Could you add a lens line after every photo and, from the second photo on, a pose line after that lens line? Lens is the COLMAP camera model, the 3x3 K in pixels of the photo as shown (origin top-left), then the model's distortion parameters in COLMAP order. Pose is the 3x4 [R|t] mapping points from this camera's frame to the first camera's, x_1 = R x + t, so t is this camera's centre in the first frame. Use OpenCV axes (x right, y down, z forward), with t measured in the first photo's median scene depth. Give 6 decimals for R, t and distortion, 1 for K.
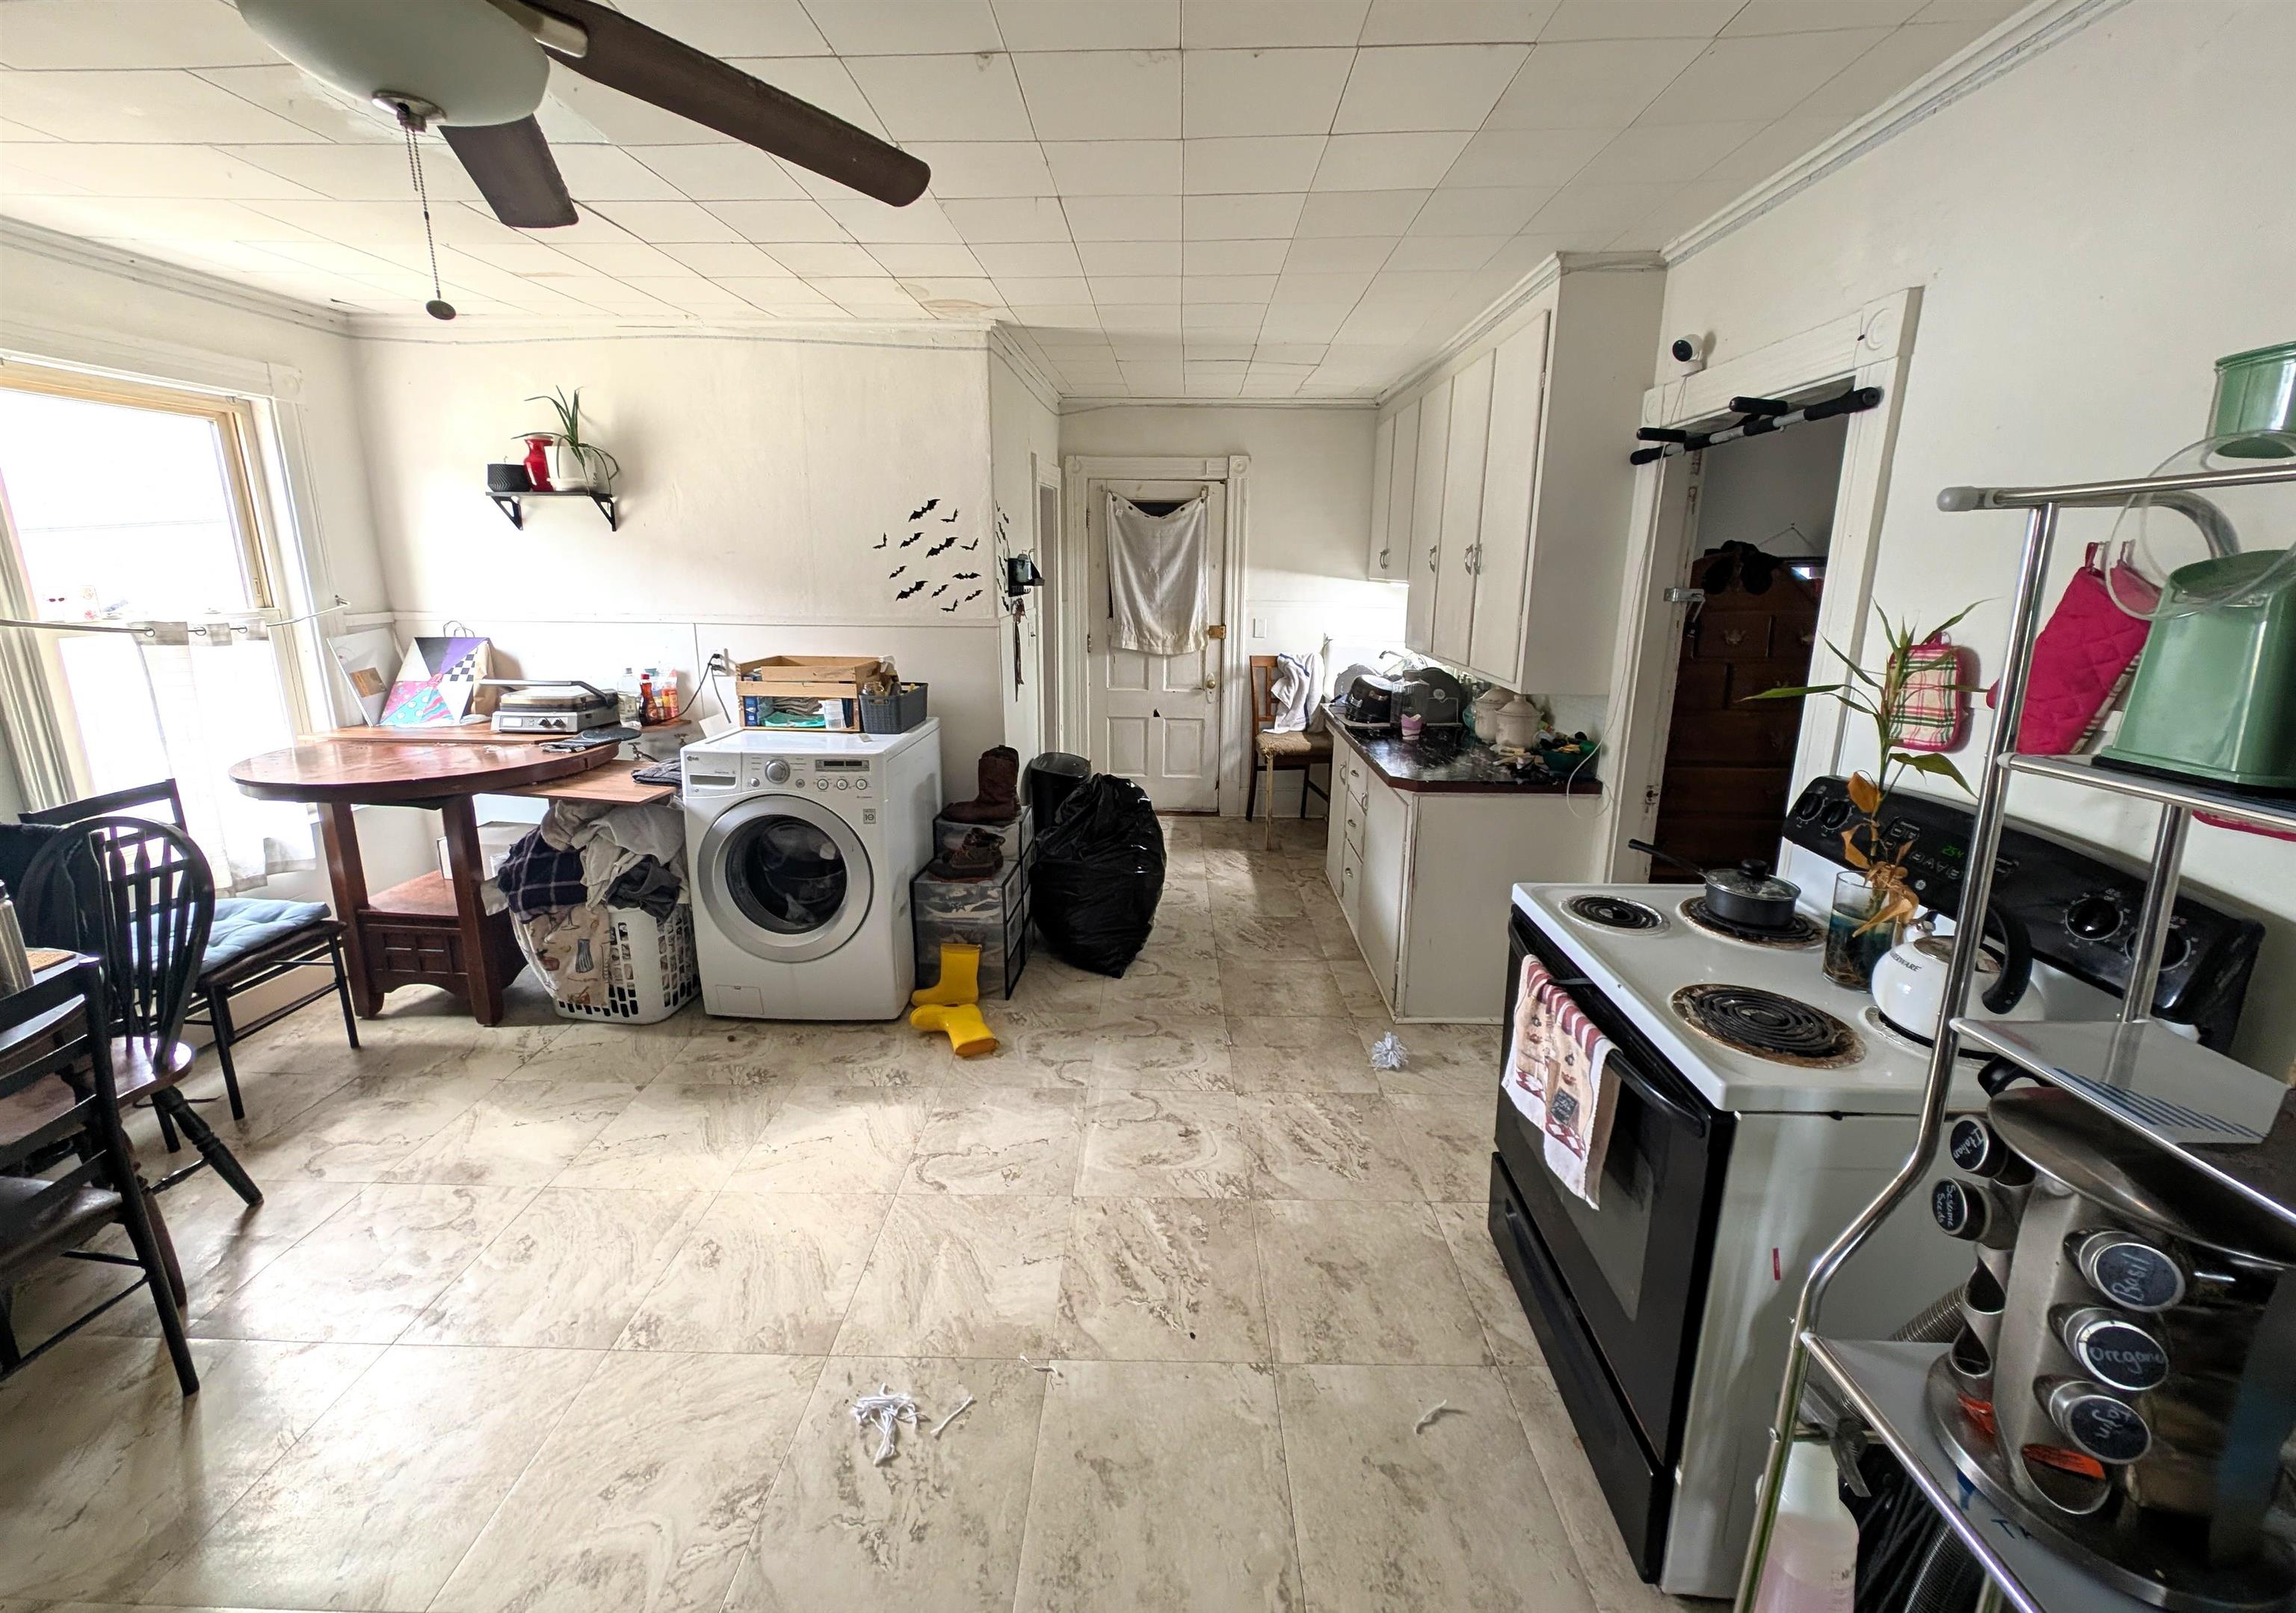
lens RADIAL K [[857.2, 0, 1151.1], [0, 857.2, 736.4], [0, 0, 1]] dist [0.002204, 0.000082]
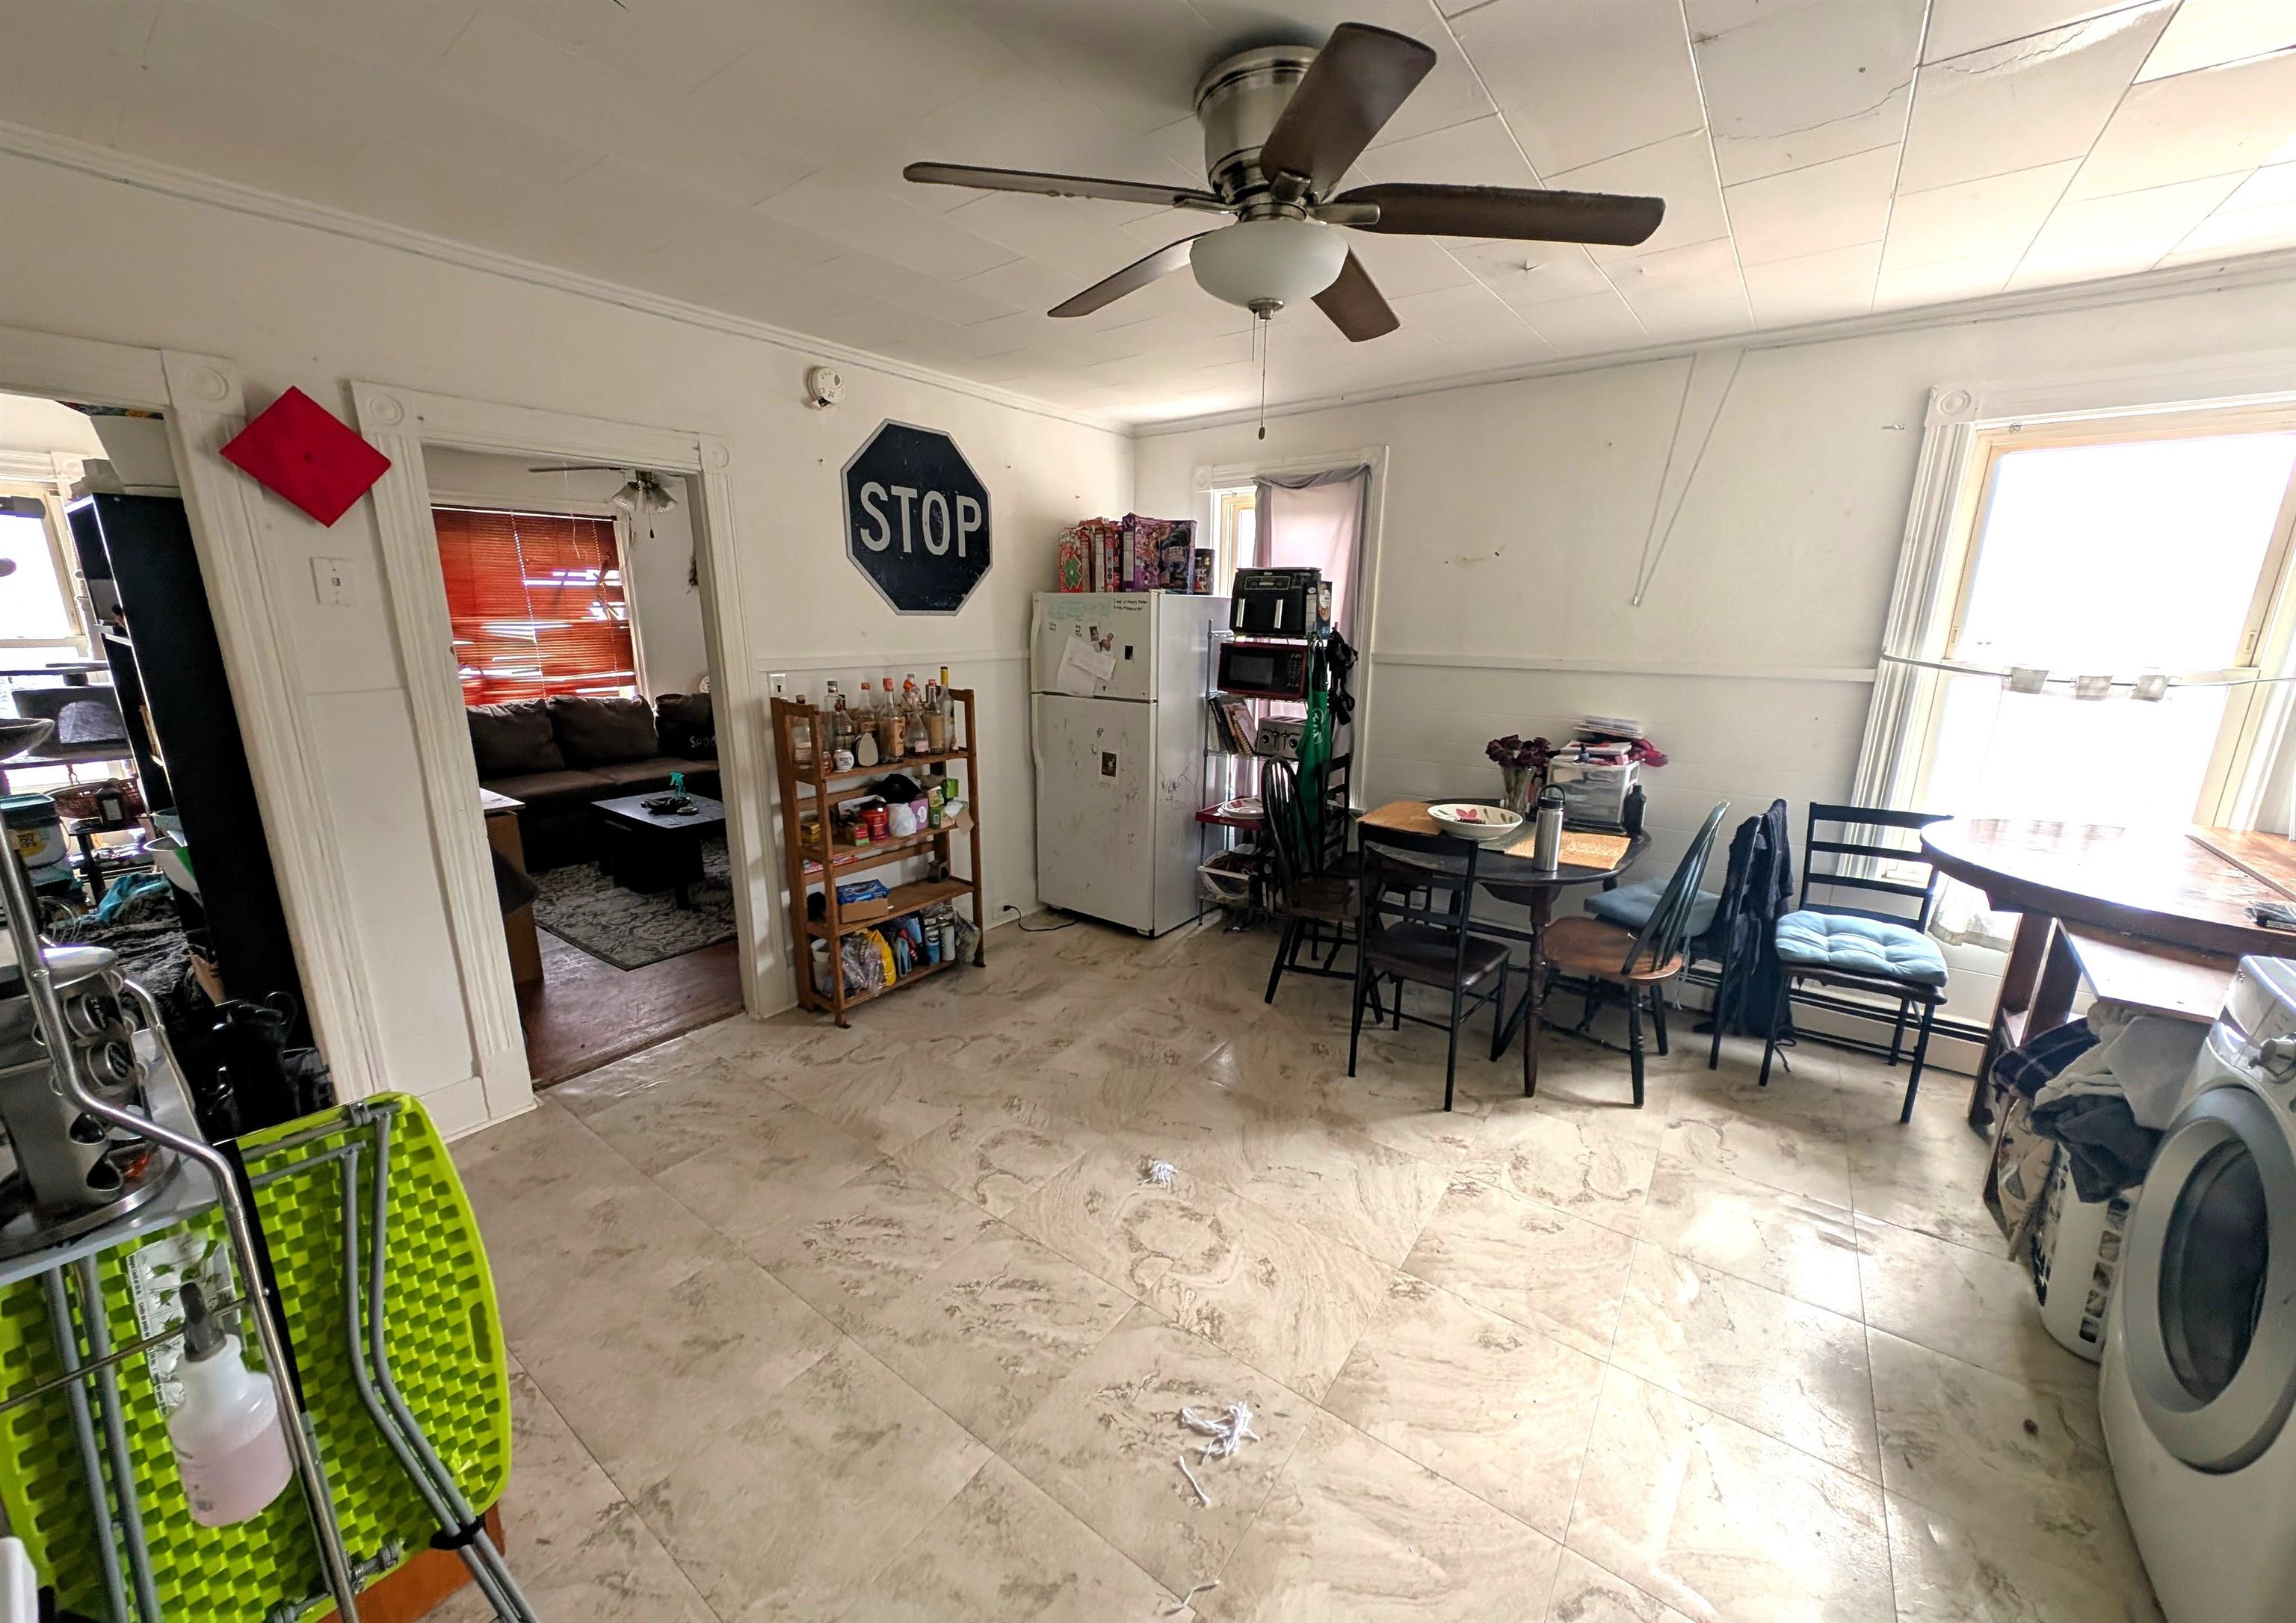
lens RADIAL K [[857.1, 0, 1148.9], [0, 857.1, 817.5], [0, 0, 1]] dist [0.002204, 0.000082]
pose [[-0.572613, 0.184584, -0.798776, 0.259723], [-0.173072, 0.925148, 0.337856, -0.132300], [0.801349, 0.331707, -0.497805, 0.727938]]
